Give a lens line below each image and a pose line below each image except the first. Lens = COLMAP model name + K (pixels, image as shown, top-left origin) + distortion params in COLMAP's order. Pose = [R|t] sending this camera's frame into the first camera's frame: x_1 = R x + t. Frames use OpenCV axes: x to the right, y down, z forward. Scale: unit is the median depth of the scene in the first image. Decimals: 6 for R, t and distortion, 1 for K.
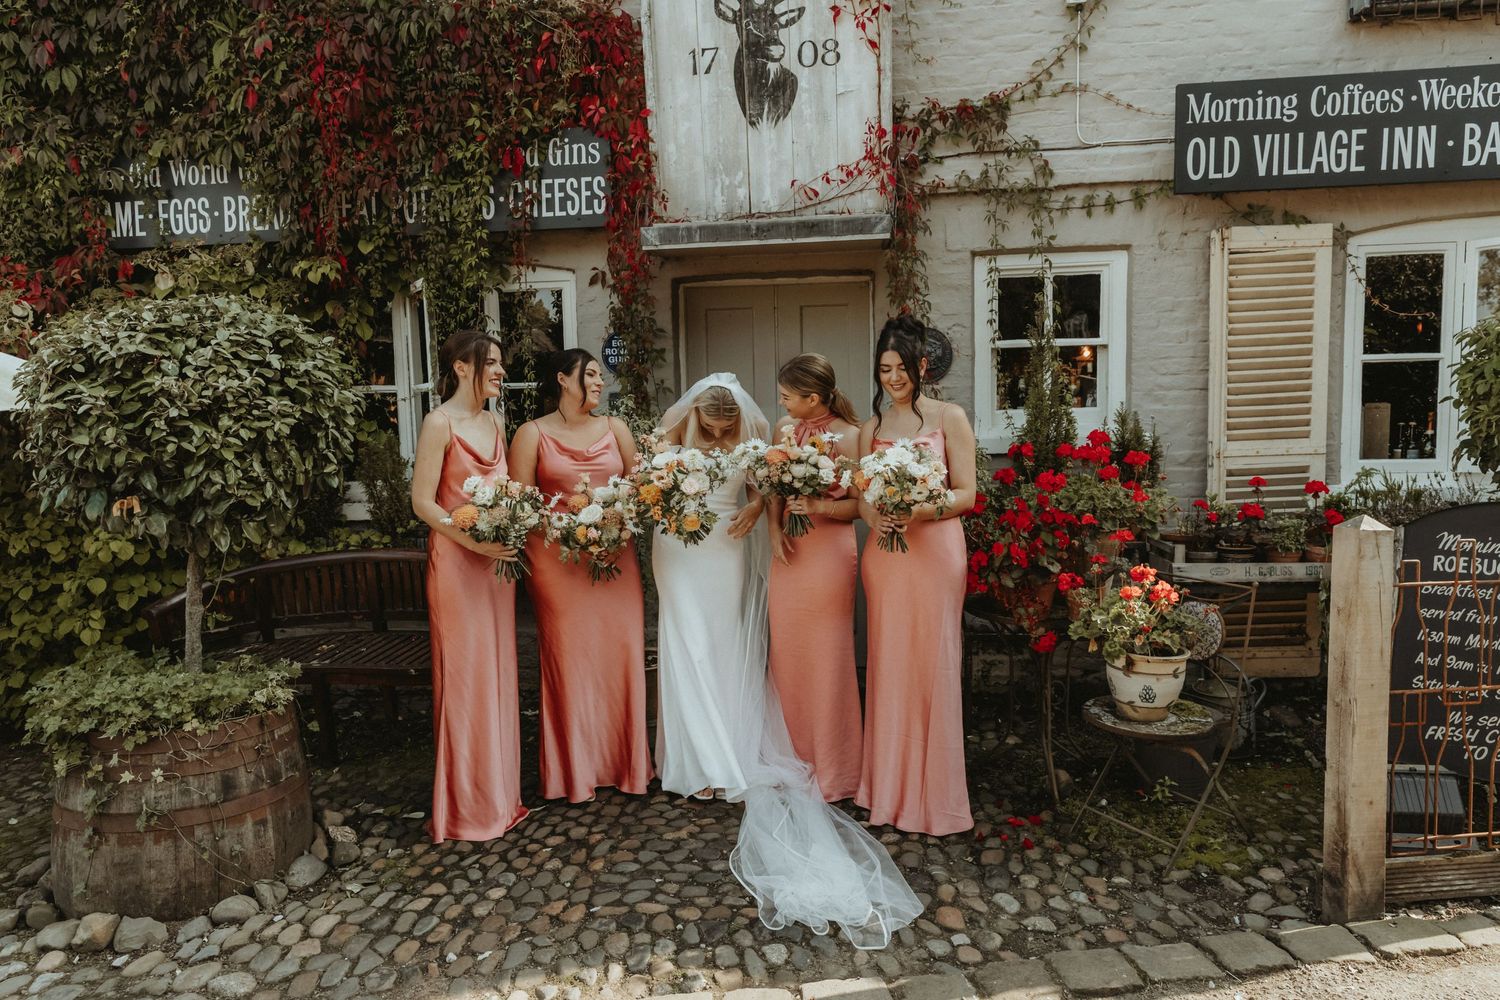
lens RADIAL K [[1036.0, 0, 748.6], [0, 1036.0, 504.9], [0, 0, 1]] dist [0.018880, 0.000237]
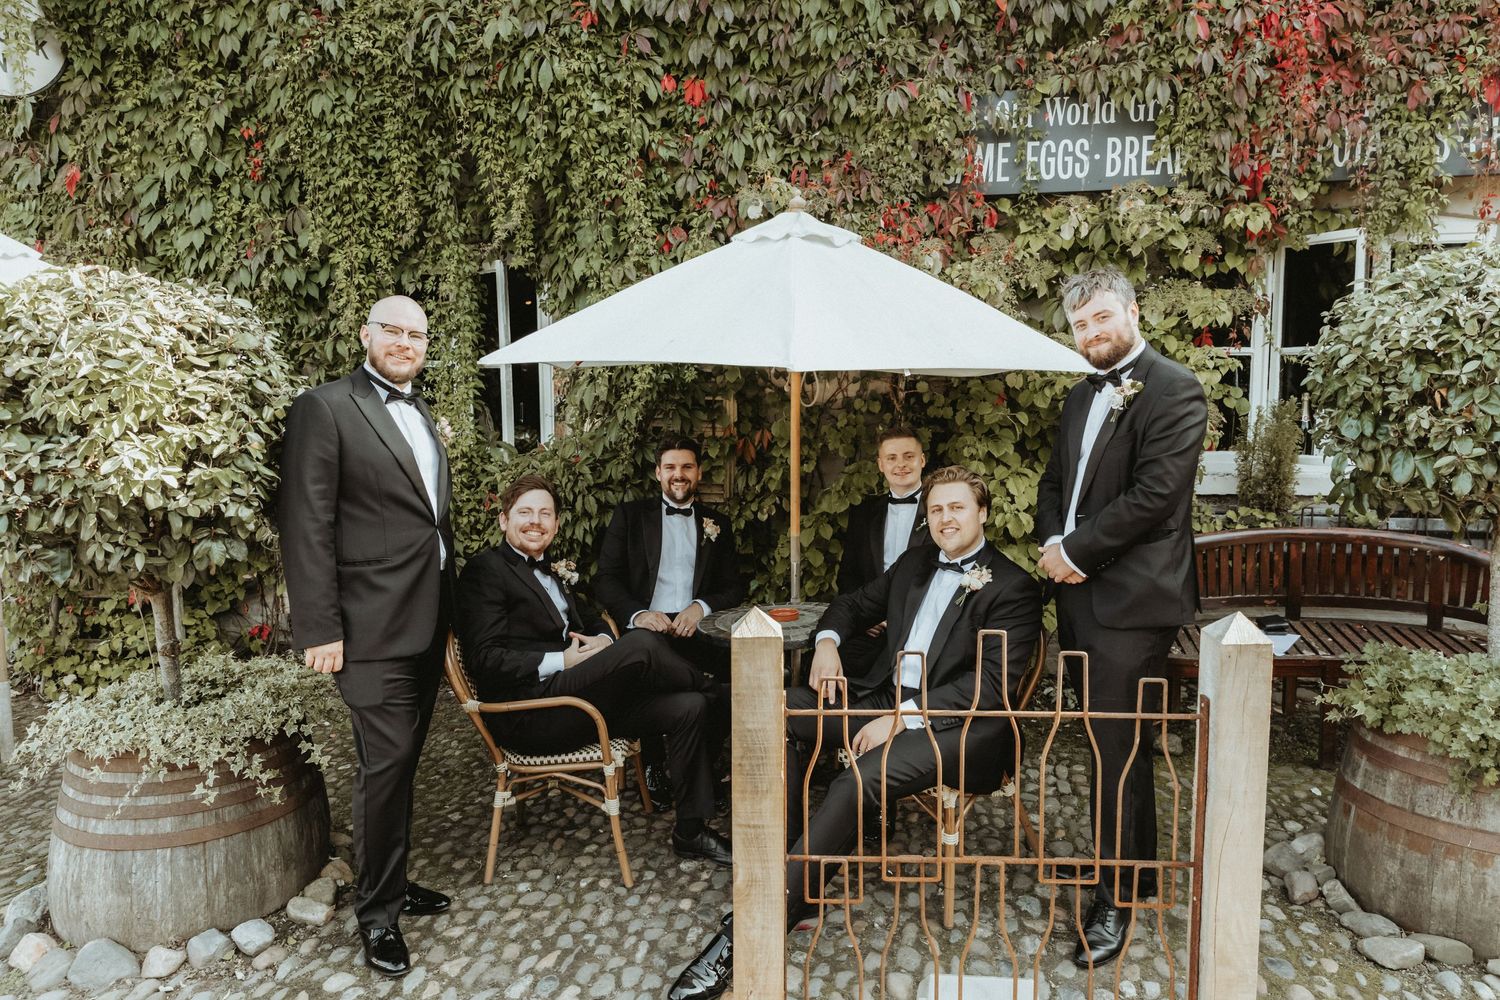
lens RADIAL K [[1024.7, 0, 750.0], [0, 1024.7, 500.0], [0, 0, 1]] dist [0.008985, 0.002507]
pose [[0.998902, 0.021464, -0.041636, -0.832223], [-0.020265, 0.999374, 0.029000, 0.001997], [0.042232, -0.028125, 0.998712, 0.085380]]
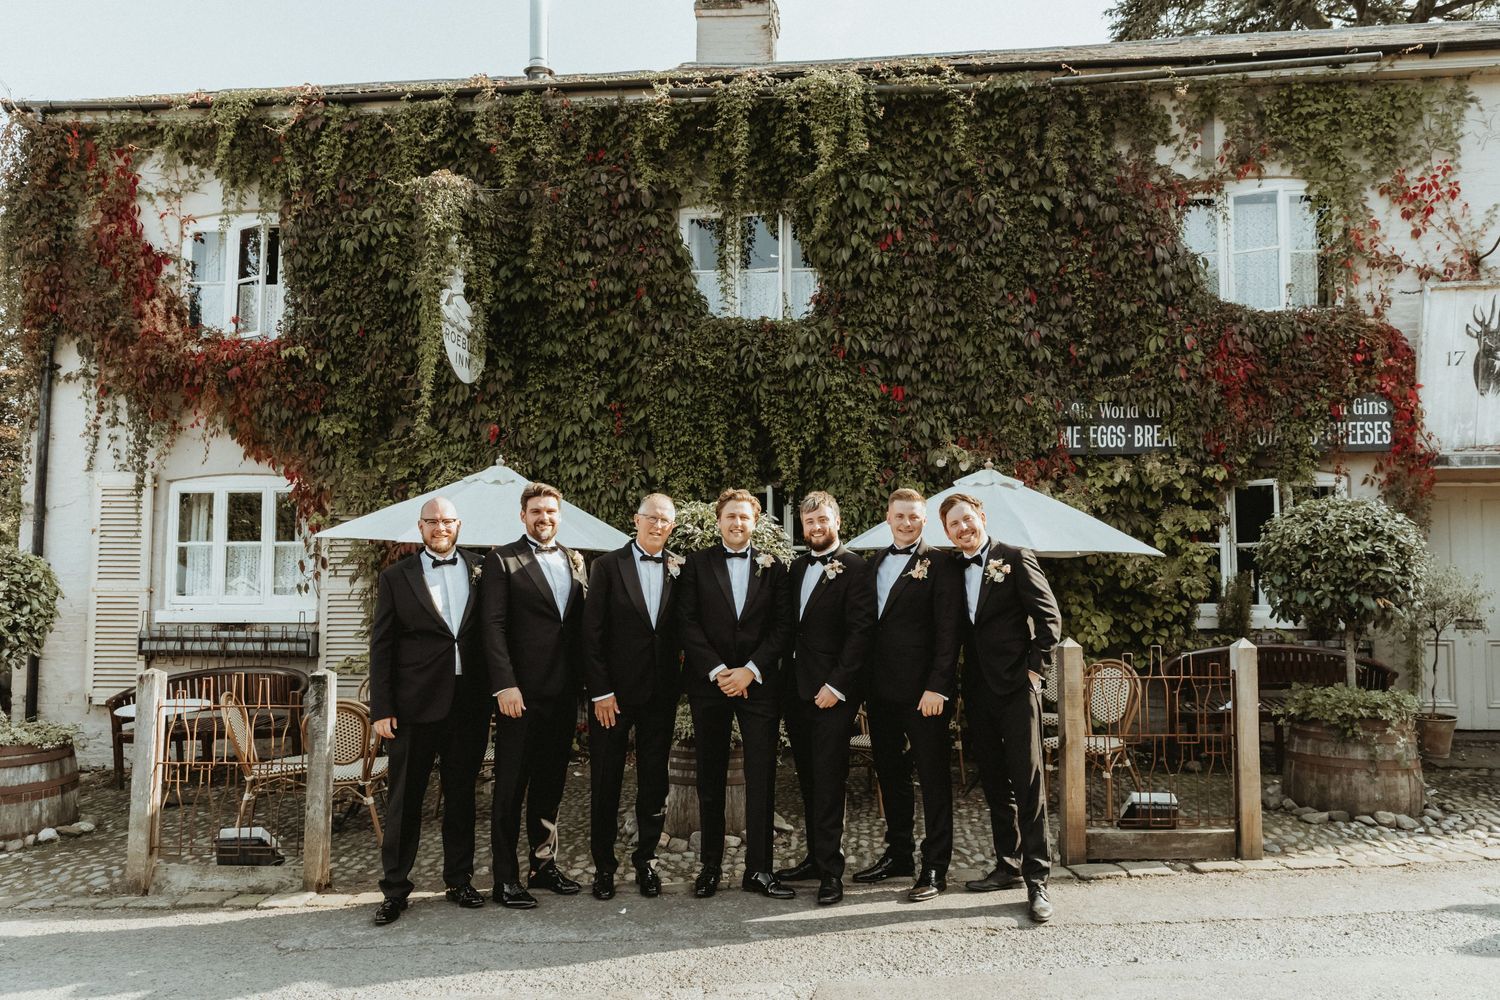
lens RADIAL K [[1092.4, 0, 767.1], [0, 1092.4, 525.7], [0, 0, 1]] dist [0.018781, -0.002949]
pose [[0.998689, 0.024542, 0.044920, -1.237159], [-0.018363, 0.990929, -0.133125, 0.103967], [-0.047779, 0.132126, 0.990081, -0.689684]]
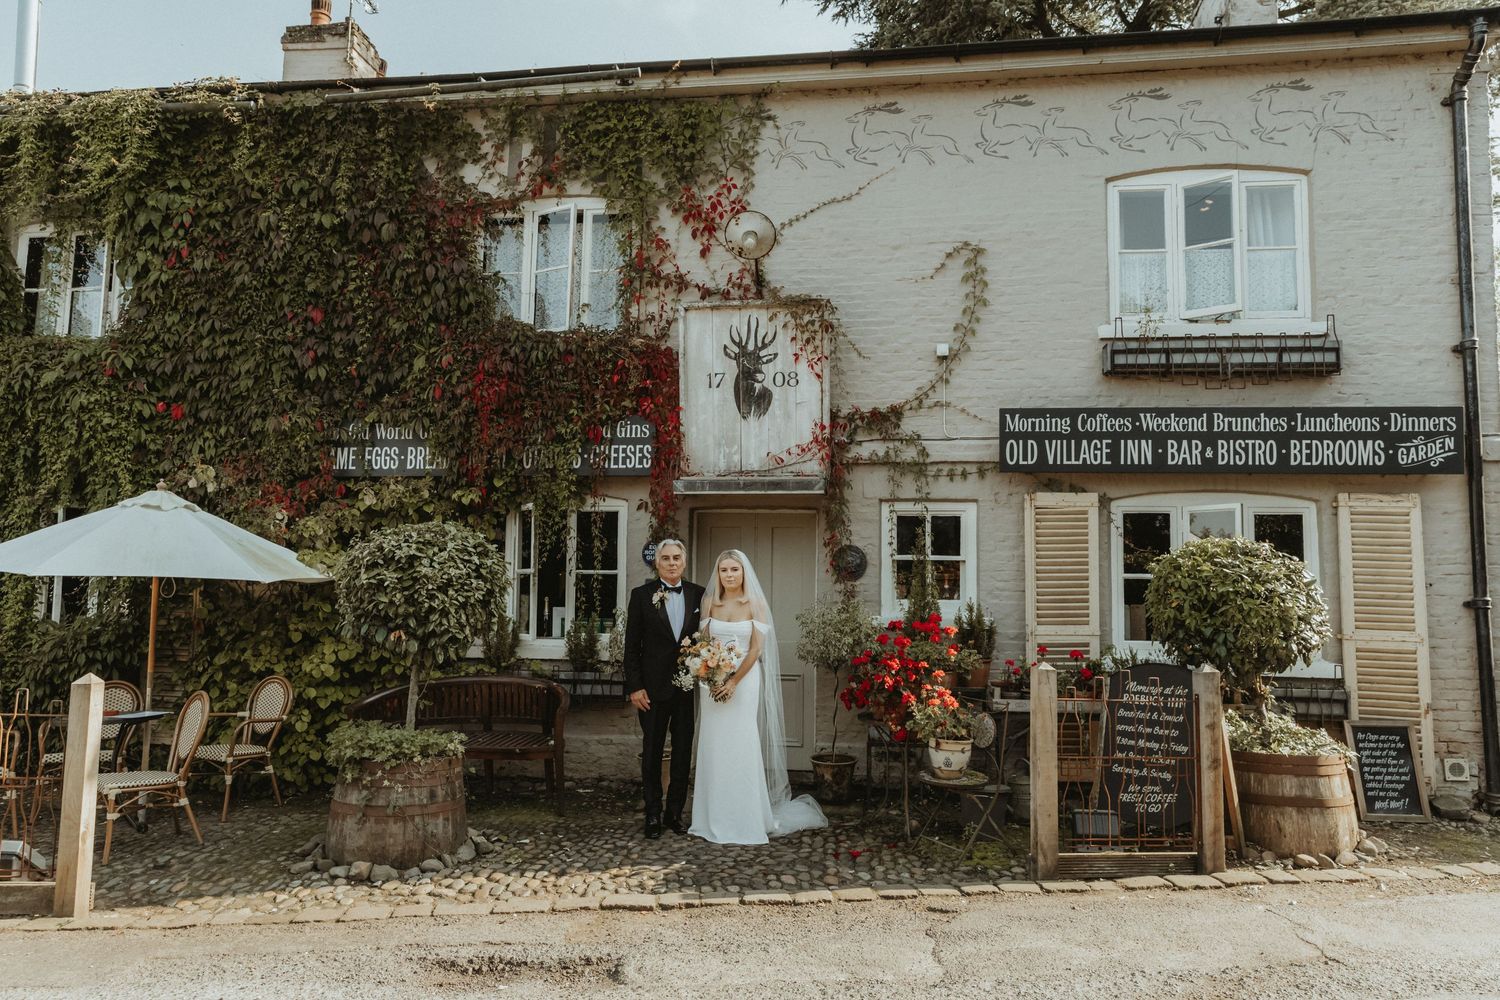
lens RADIAL K [[1036.0, 0, 748.6], [0, 1036.0, 504.9], [0, 0, 1]] dist [0.018880, 0.000237]
pose [[0.999349, 0.035879, -0.003861, 0.021853], [-0.036013, 0.984800, -0.169916, 0.042187], [-0.002294, 0.169945, 0.985451, -0.575884]]
